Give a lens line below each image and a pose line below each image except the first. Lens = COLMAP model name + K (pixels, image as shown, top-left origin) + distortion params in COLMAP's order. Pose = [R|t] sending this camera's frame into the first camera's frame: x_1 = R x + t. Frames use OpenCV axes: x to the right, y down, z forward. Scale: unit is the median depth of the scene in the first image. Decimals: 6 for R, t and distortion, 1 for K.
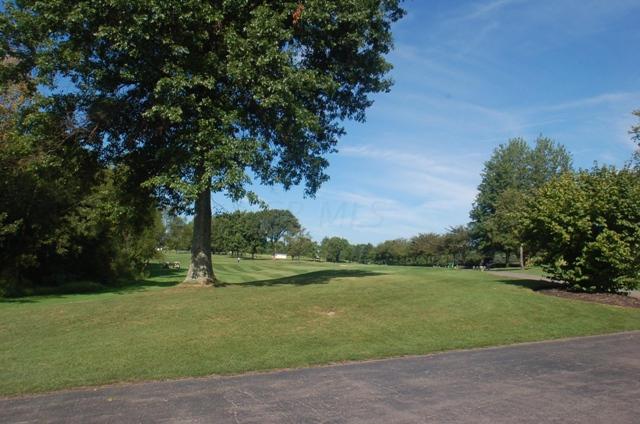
lens RADIAL K [[479.0, 0, 301.2], [0, 479.0, 194.2], [0, 0, 1]] dist [-0.054865, 0.060496]
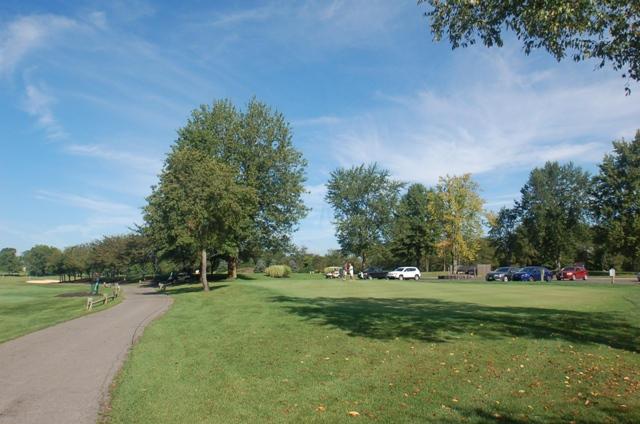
lens RADIAL K [[479.0, 0, 309.9], [0, 479.0, 200.1], [0, 0, 1]] dist [-0.054865, 0.060496]
pose [[0.852522, 0.030521, 0.521799, 0.077860], [-0.028825, 0.999520, -0.011369, 0.015236], [-0.521896, -0.005349, 0.852993, 0.128106]]
